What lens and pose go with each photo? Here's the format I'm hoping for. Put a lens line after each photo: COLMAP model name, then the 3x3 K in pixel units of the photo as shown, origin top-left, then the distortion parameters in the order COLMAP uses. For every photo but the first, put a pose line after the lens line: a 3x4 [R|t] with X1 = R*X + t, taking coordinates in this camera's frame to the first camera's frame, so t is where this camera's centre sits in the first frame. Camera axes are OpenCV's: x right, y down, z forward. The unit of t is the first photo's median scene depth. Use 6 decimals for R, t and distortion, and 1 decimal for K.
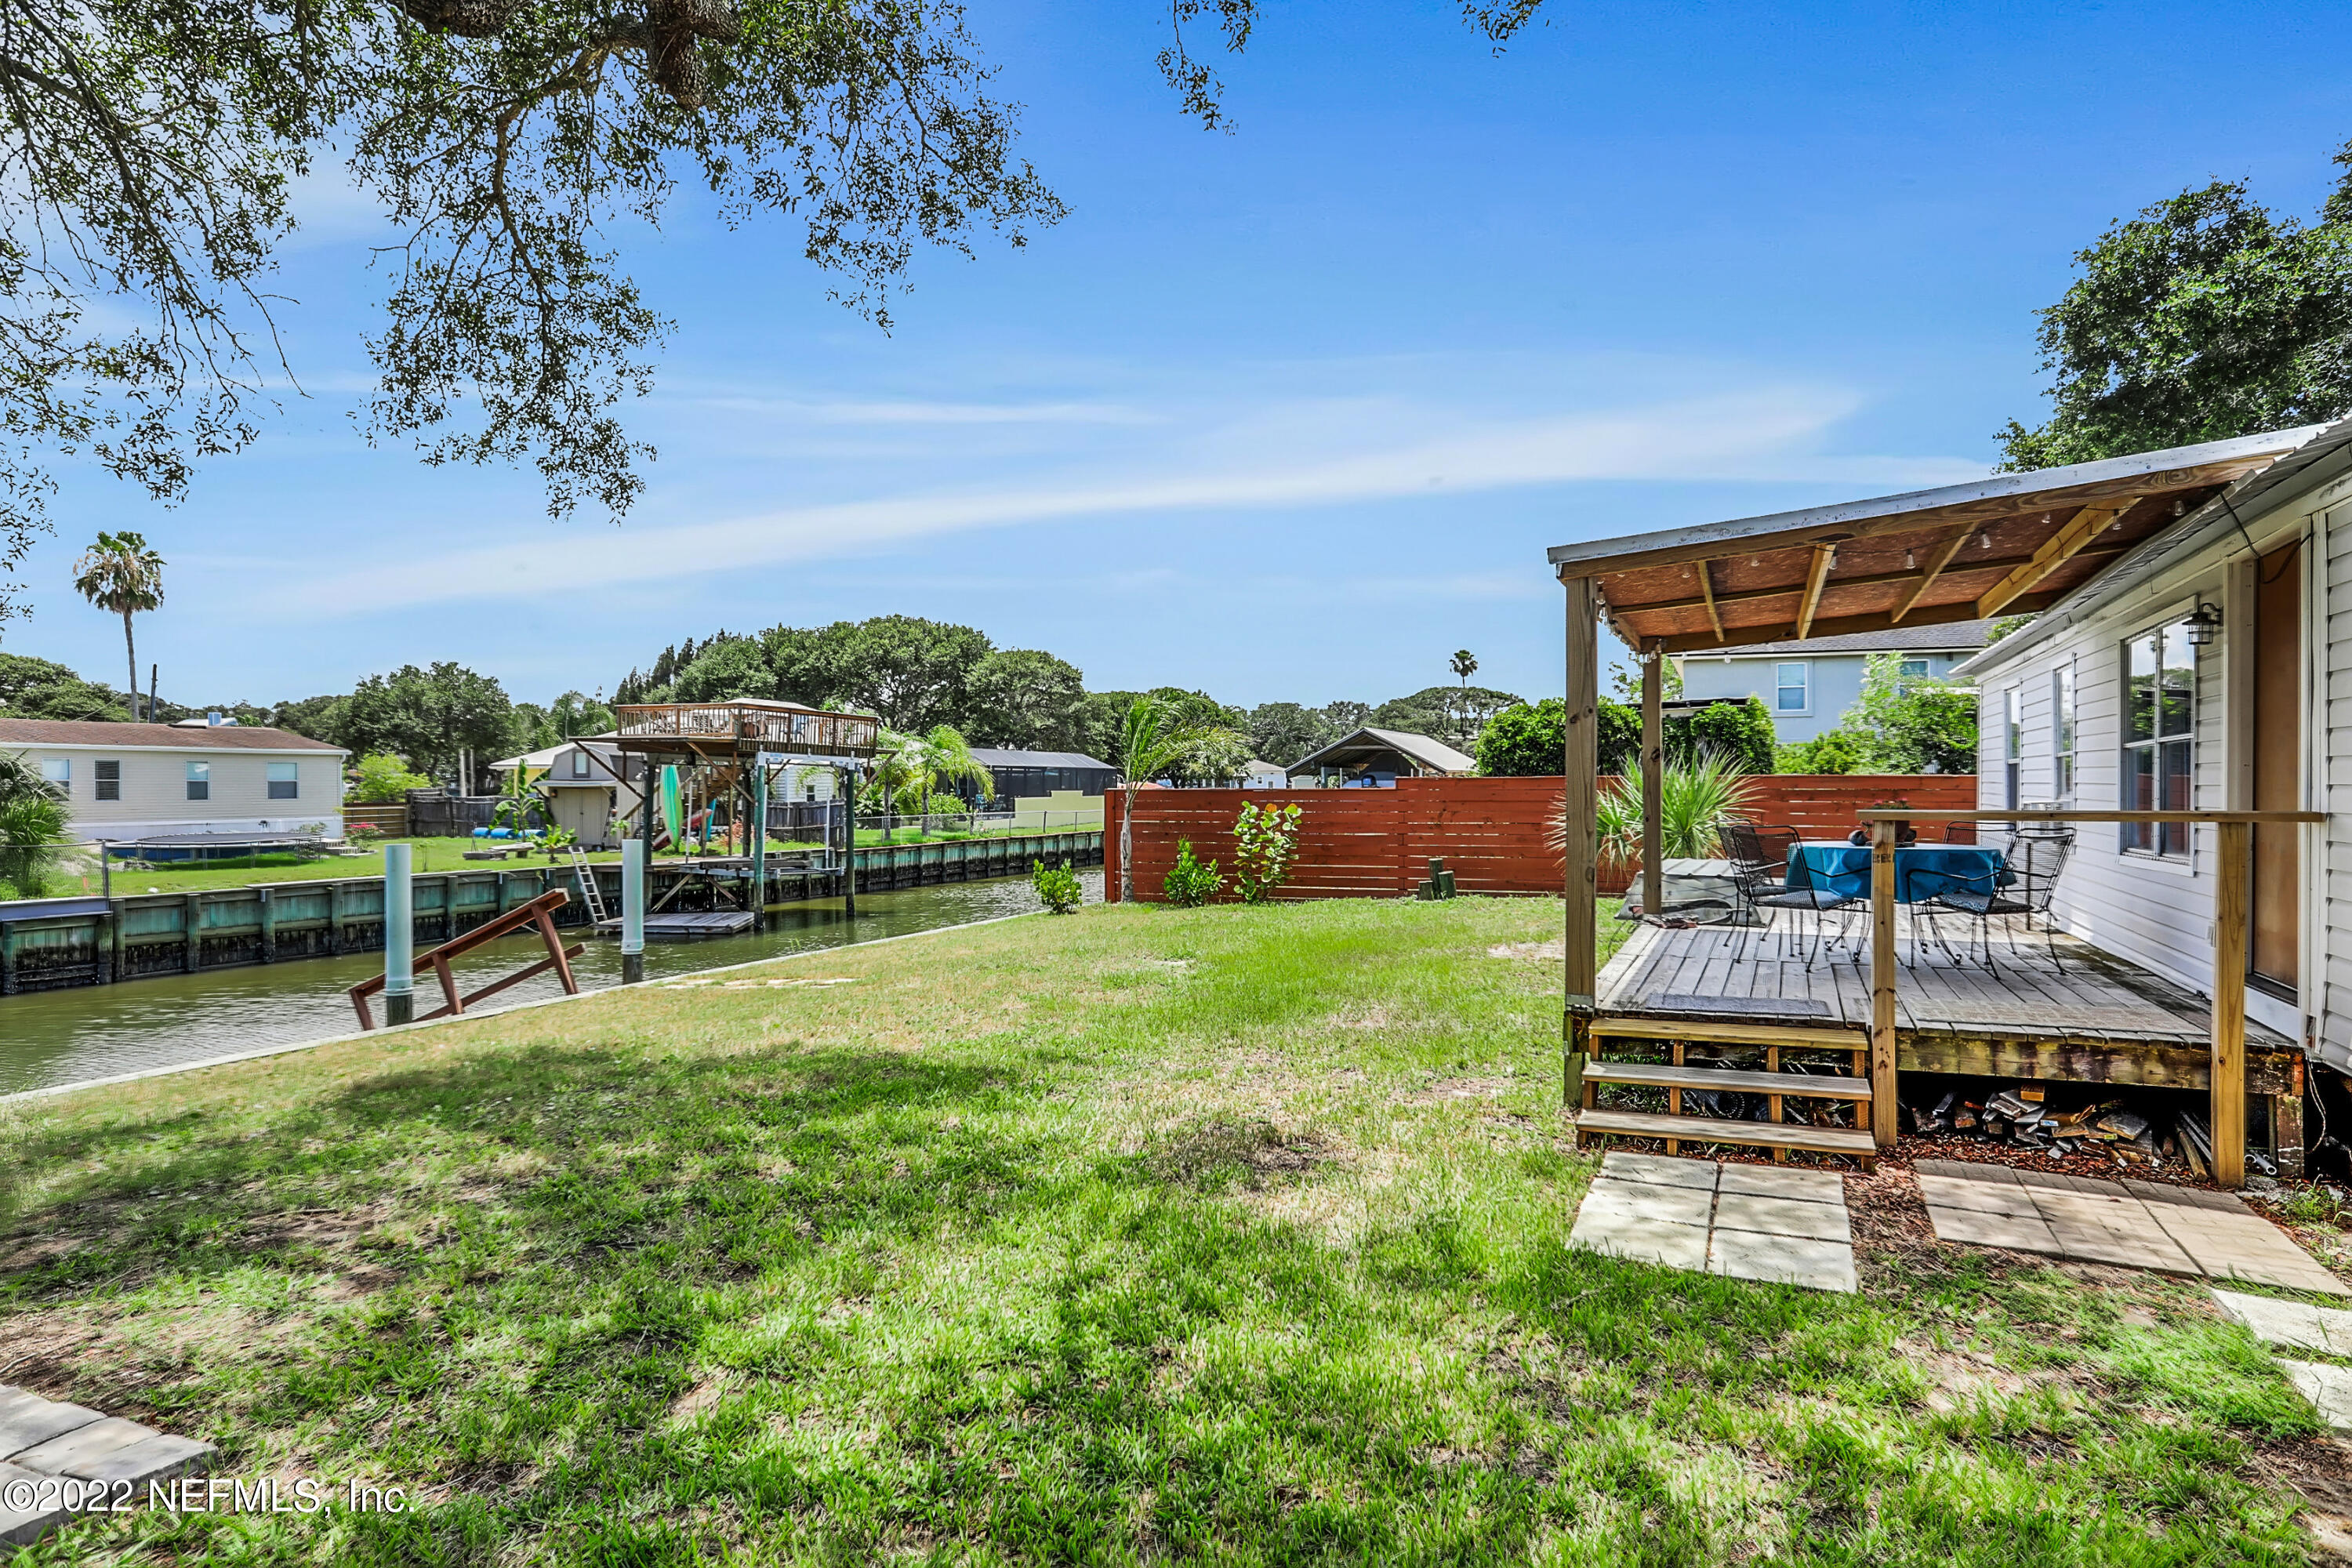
lens RADIAL K [[1414.6, 0, 1173.4], [0, 1414.6, 784.5], [0, 0, 1]] dist [0.000098, 0.001073]
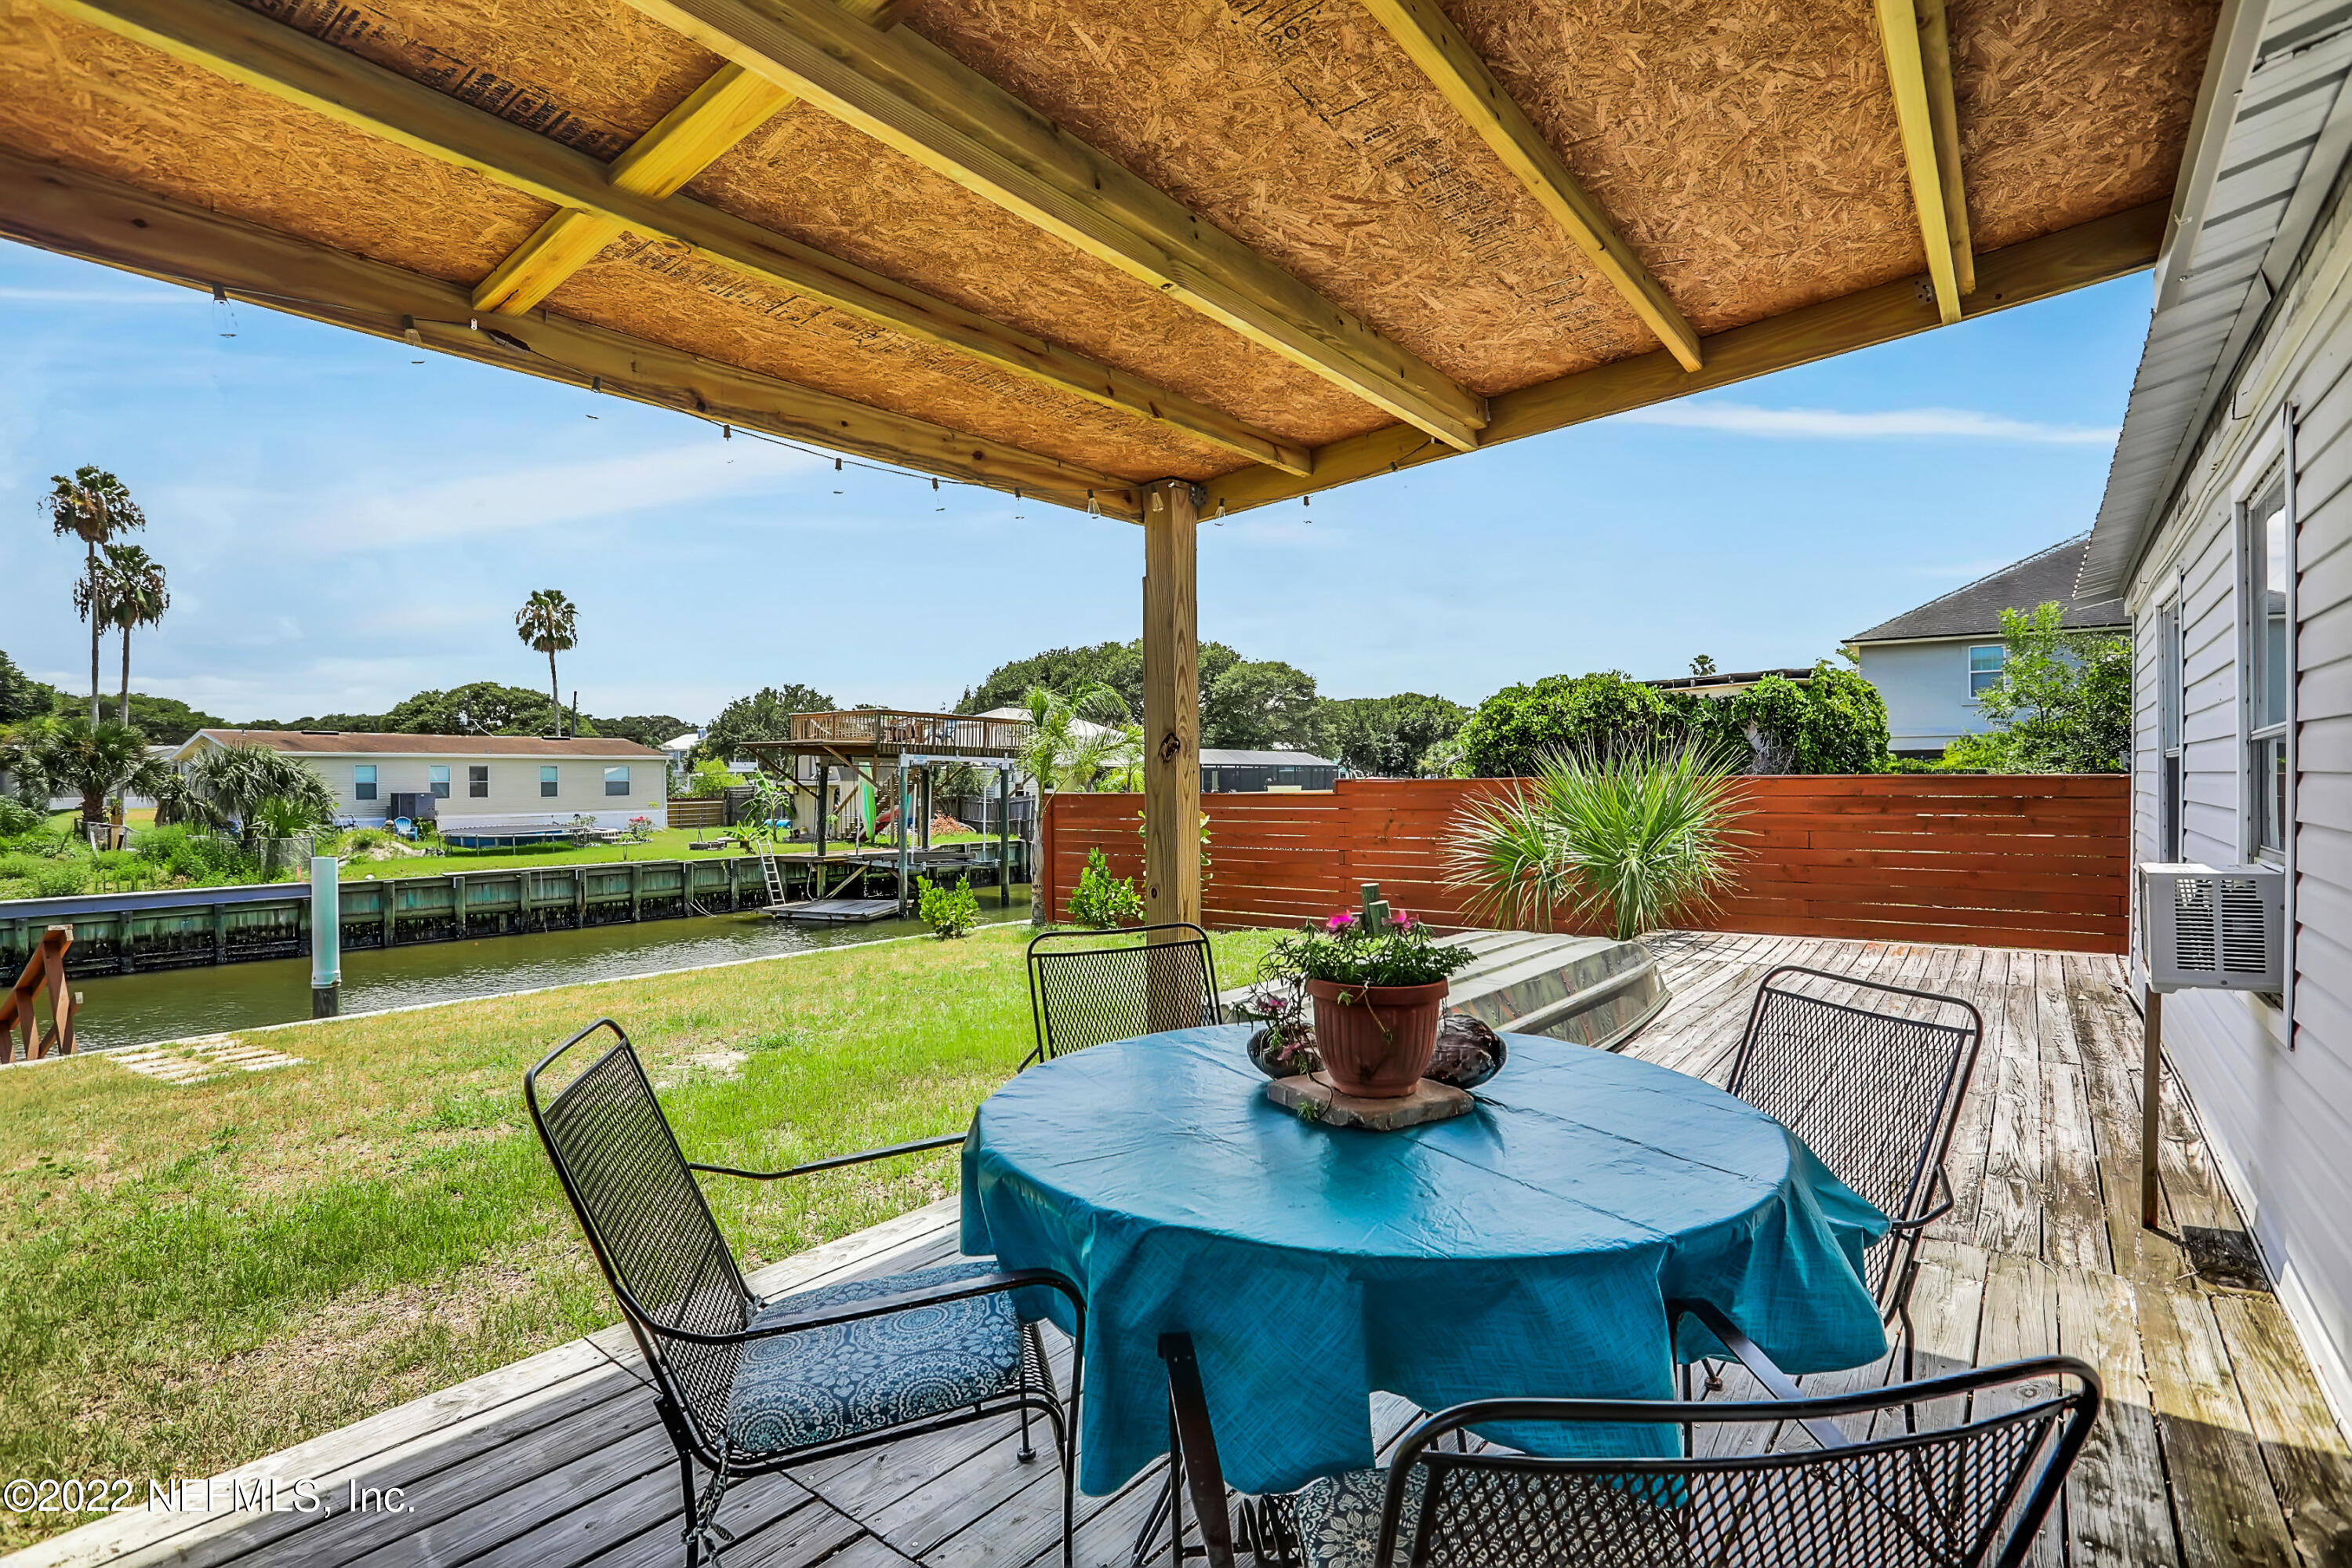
lens RADIAL K [[1165.0, 0, 1164.2], [0, 1165.0, 780.8], [0, 0, 1]] dist [-0.046586, 0.023999]
pose [[0.967357, -0.003705, -0.253391, 0.120100], [0.004231, 0.999990, 0.001528, -0.003027], [0.253382, -0.002550, 0.967363, 0.177429]]
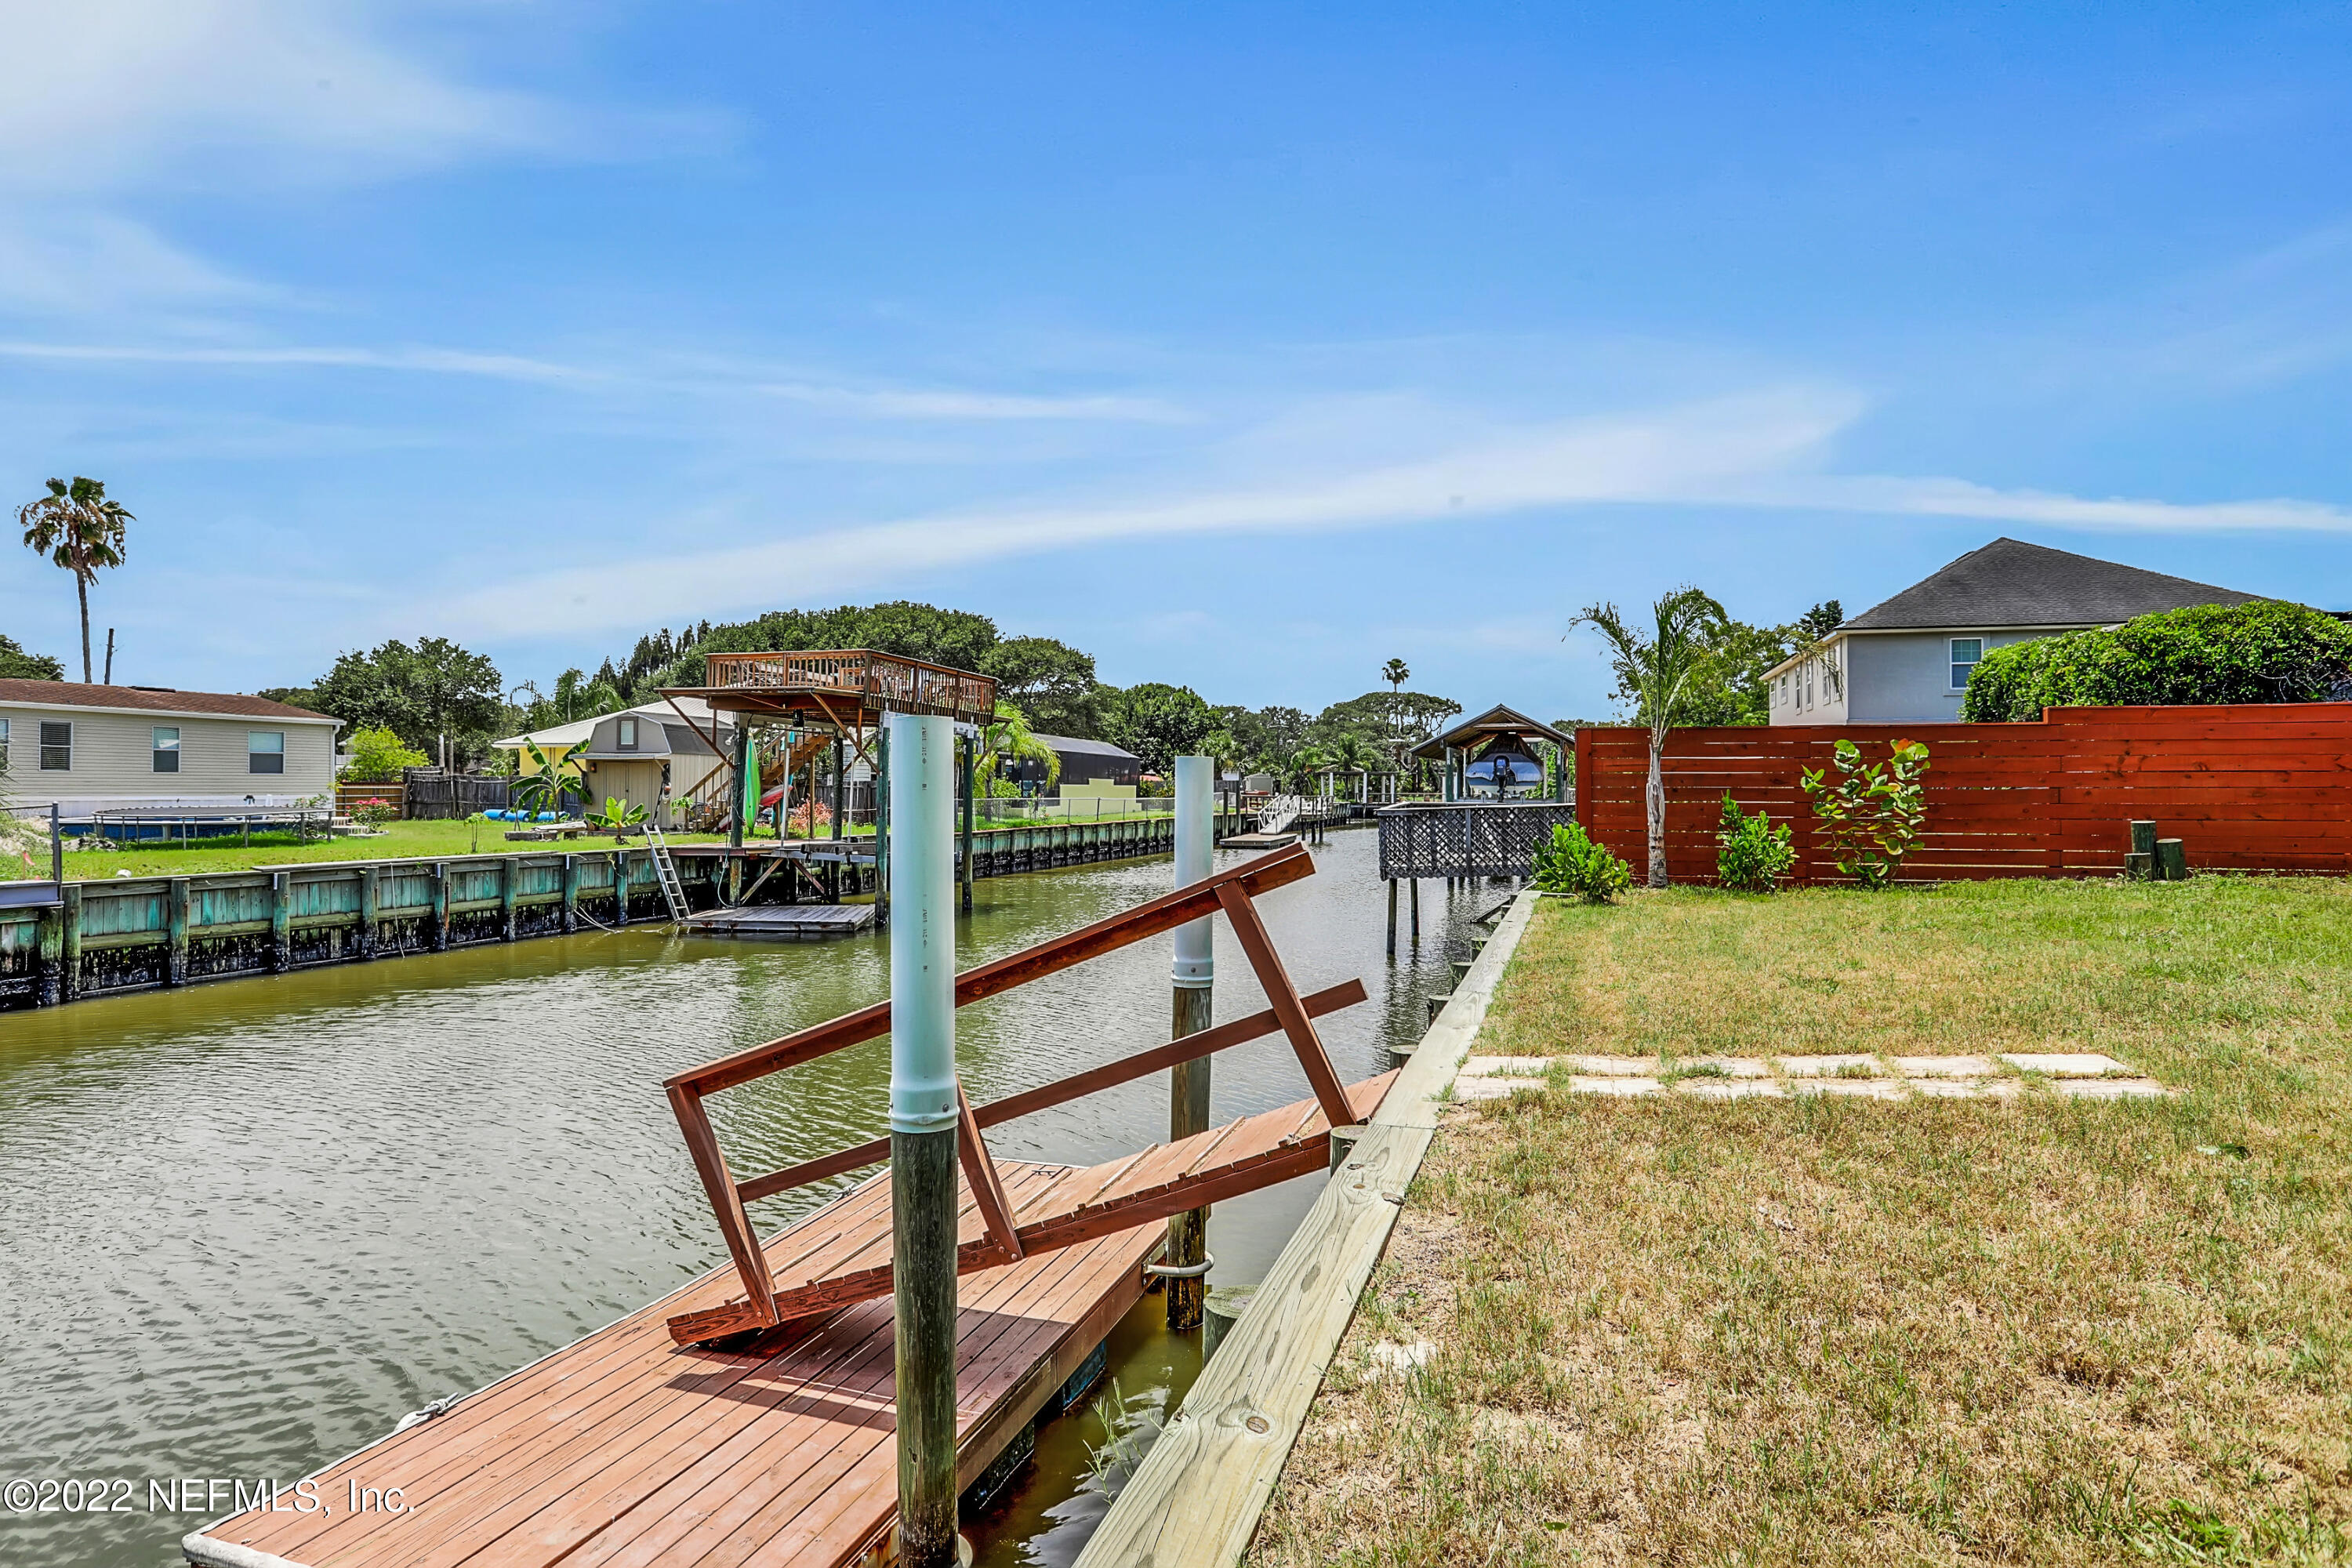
lens RADIAL K [[1302.3, 0, 1173.2], [0, 1302.3, 737.1], [0, 0, 1]] dist [-0.004696, 0.000297]
pose [[0.997542, 0.008811, 0.069519, -0.165713], [-0.006064, 0.999196, -0.039628, 0.020380], [-0.069813, 0.039109, 0.996793, 0.212370]]
